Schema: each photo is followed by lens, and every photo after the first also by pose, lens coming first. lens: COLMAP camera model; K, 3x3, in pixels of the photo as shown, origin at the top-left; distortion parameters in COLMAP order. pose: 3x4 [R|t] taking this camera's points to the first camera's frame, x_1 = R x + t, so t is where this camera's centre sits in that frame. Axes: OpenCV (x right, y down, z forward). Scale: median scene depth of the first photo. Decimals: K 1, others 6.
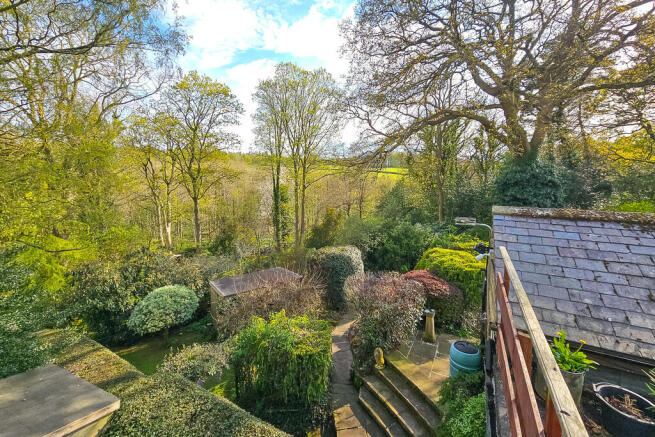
lens RADIAL K [[268.5, 0, 326.5], [0, 268.5, 191.9], [0, 0, 1]] dist [-0.000014, 0.000013]
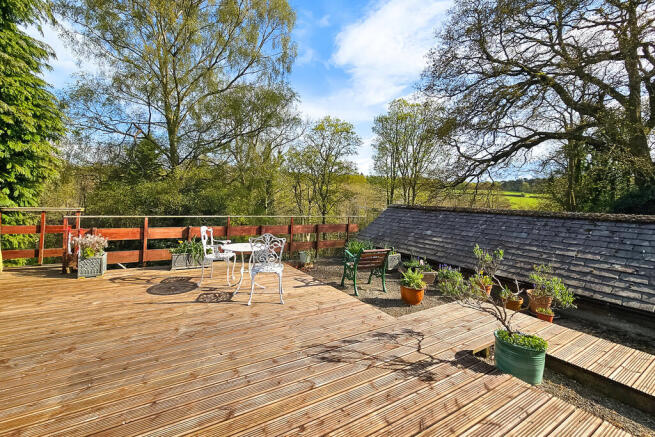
lens RADIAL K [[268.5, 0, 326.5], [0, 268.5, 191.9], [0, 0, 1]] dist [-0.000014, 0.000013]
pose [[0.880434, 0.012396, -0.474007, 0.126259], [-0.052556, 0.996050, -0.071570, 0.014693], [0.471247, 0.087924, 0.877608, -0.122378]]
